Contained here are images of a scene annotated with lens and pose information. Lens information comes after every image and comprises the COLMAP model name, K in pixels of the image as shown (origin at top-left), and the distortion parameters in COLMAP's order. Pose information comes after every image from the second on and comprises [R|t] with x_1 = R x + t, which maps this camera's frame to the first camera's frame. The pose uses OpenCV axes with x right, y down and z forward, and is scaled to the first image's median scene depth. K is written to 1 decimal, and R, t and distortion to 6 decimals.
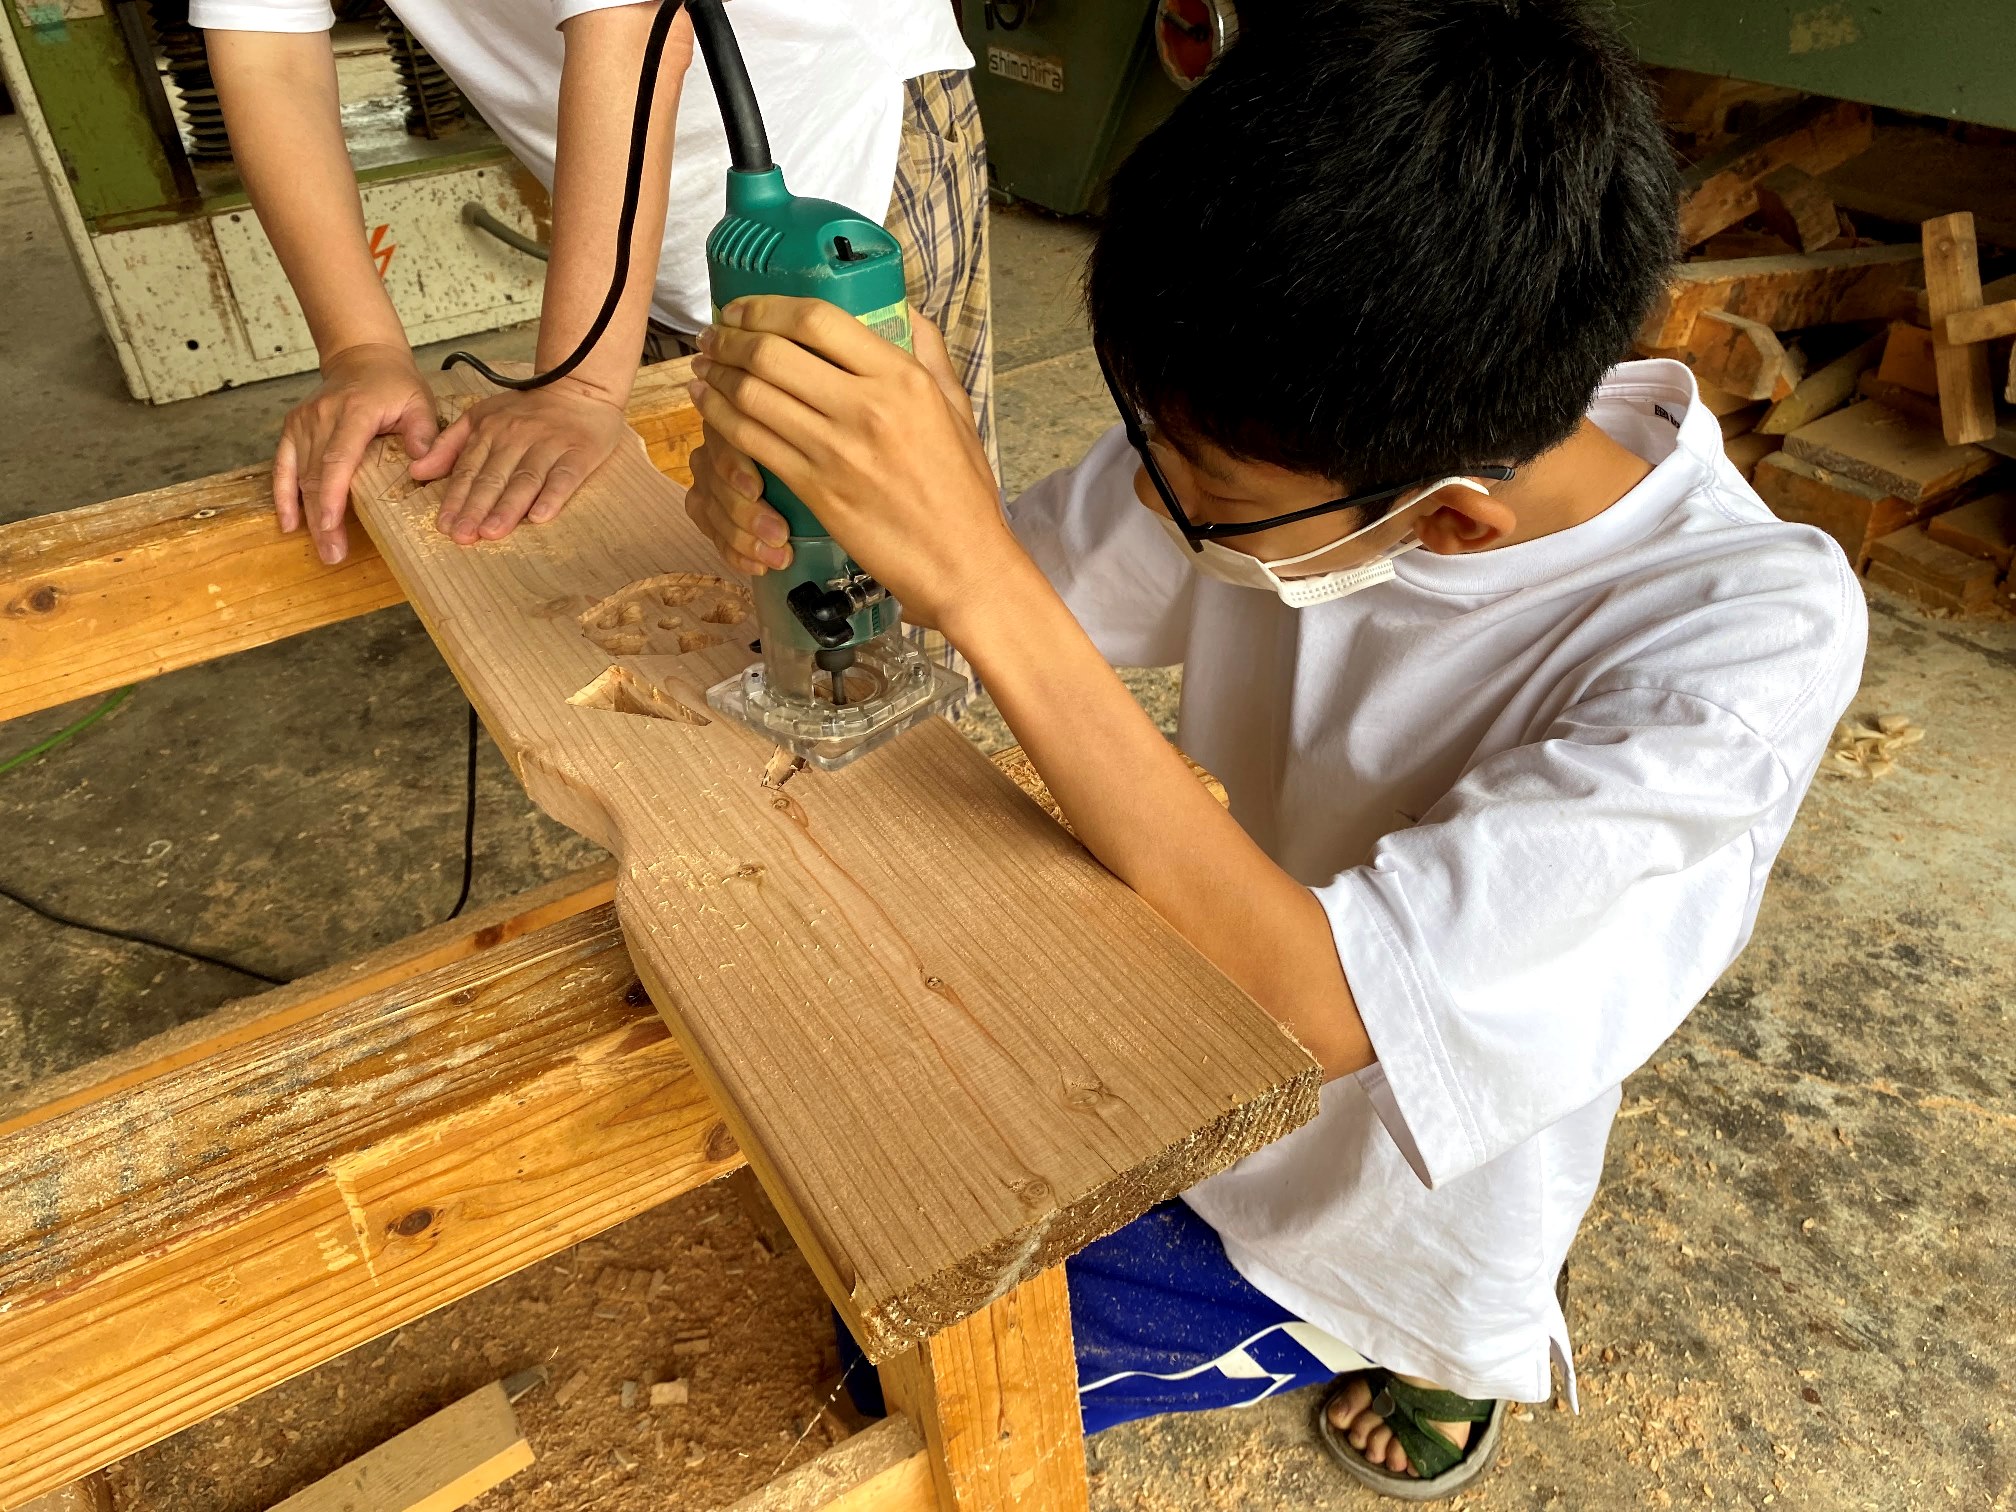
lens RADIAL K [[1510.9, 0, 1008.0], [0, 1510.9, 756.0], [0, 0, 1]] dist [0.016065, 0.000333]
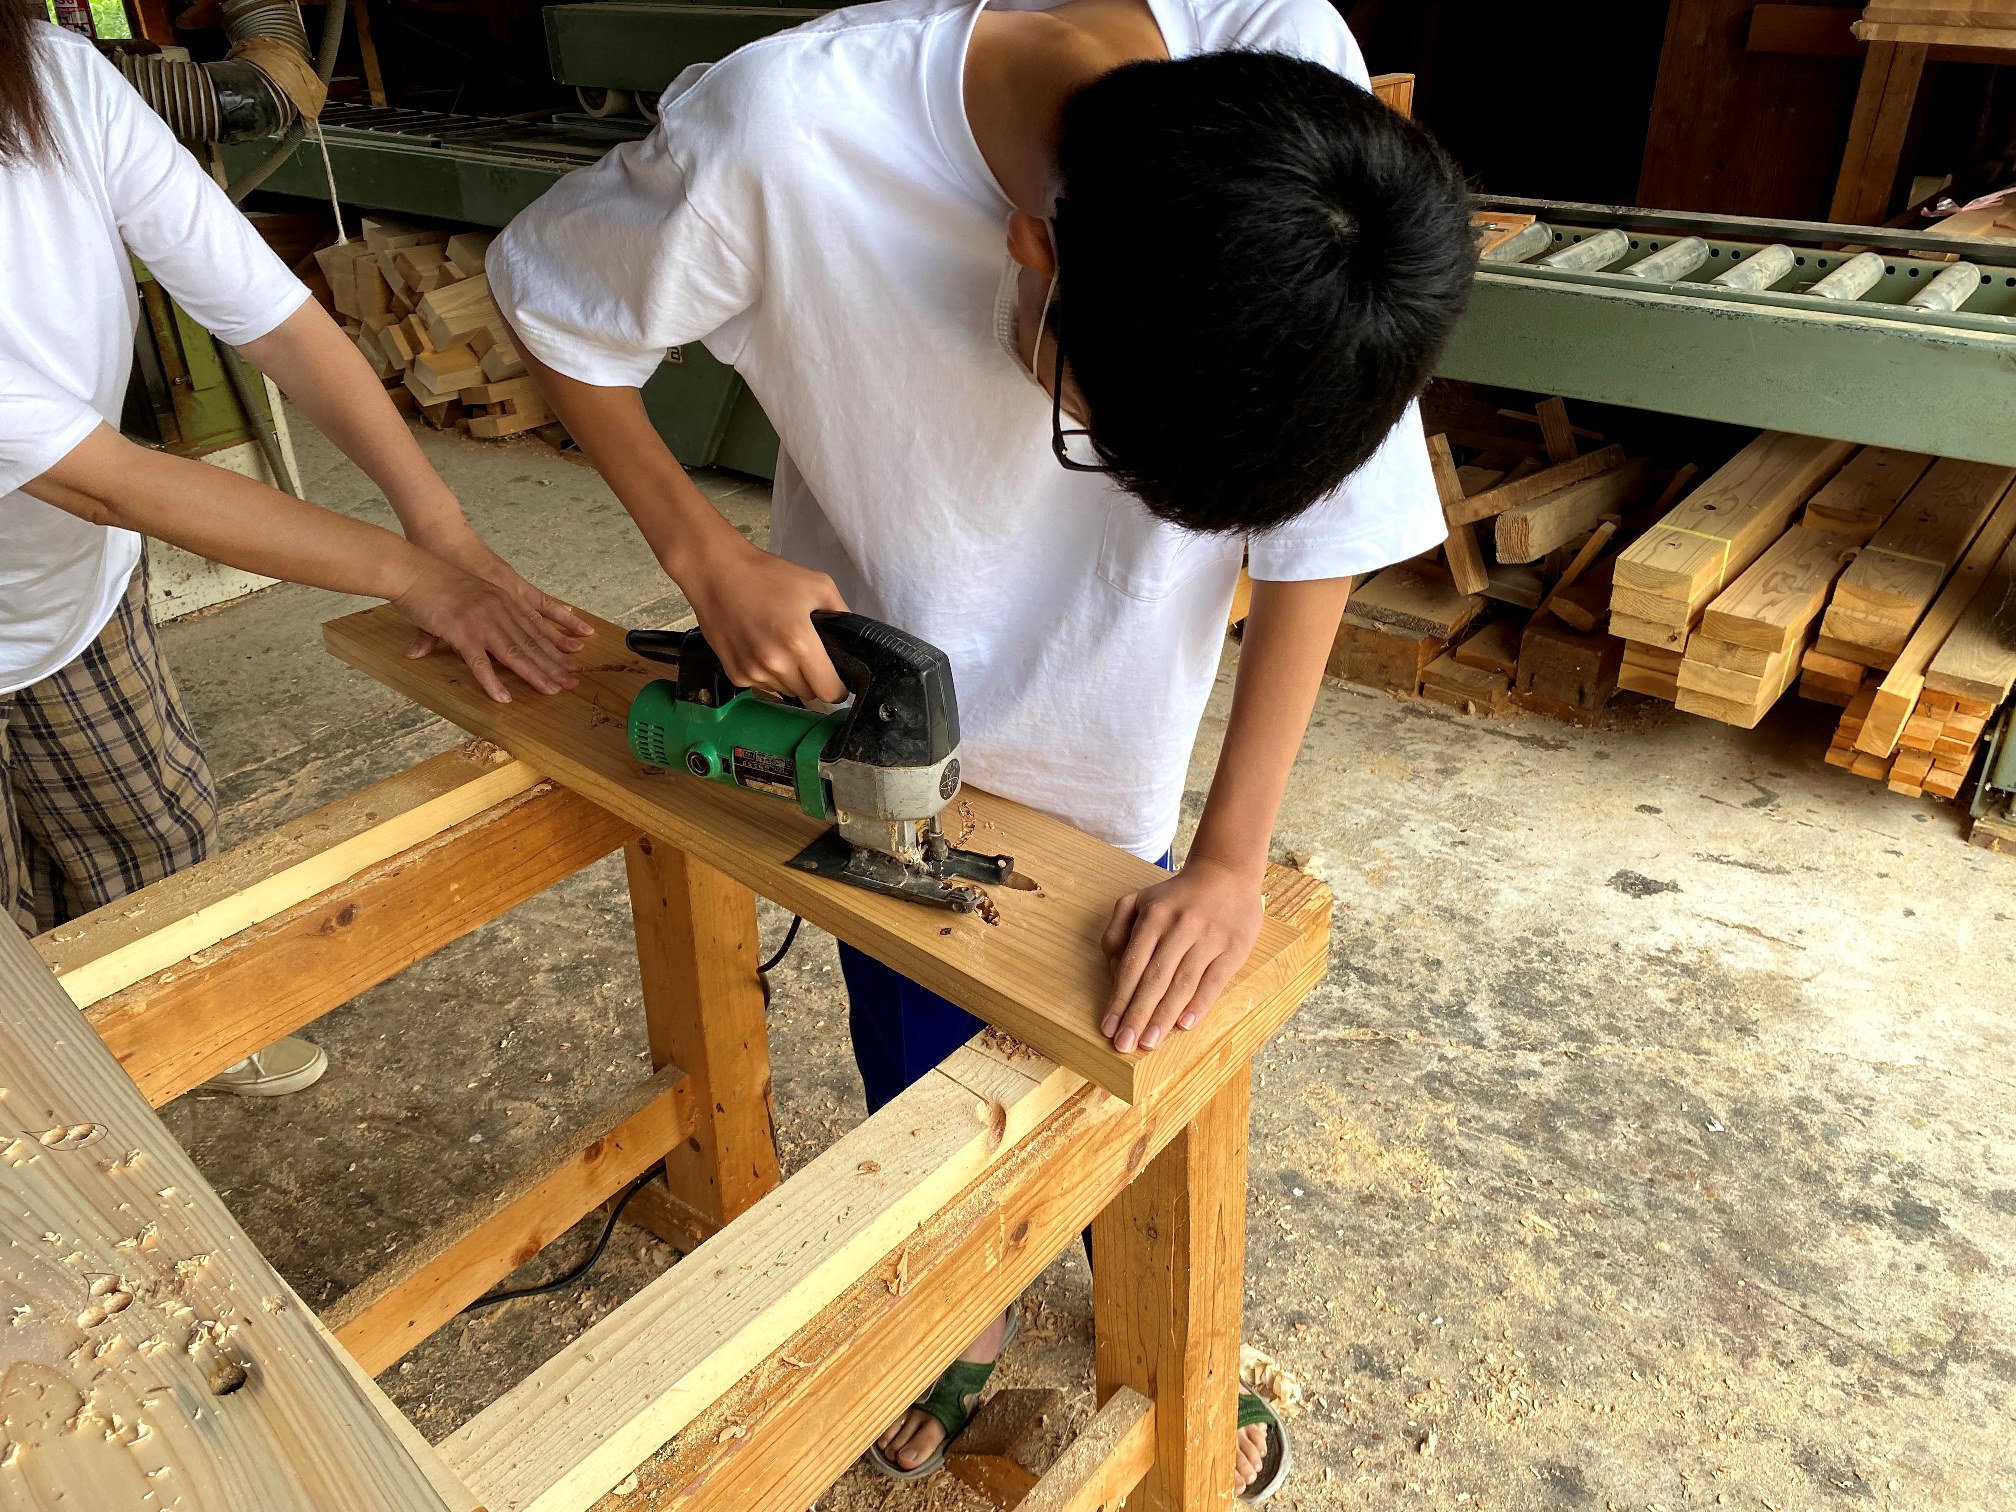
lens RADIAL K [[1510.9, 0, 1008.0], [0, 1510.9, 756.0], [0, 0, 1]] dist [0.016065, 0.000333]
pose [[0.937545, -0.141214, 0.317911, -0.309313], [0.178610, 0.979648, -0.091584, -0.013028], [-0.298508, 0.142646, 0.943687, -0.210661]]
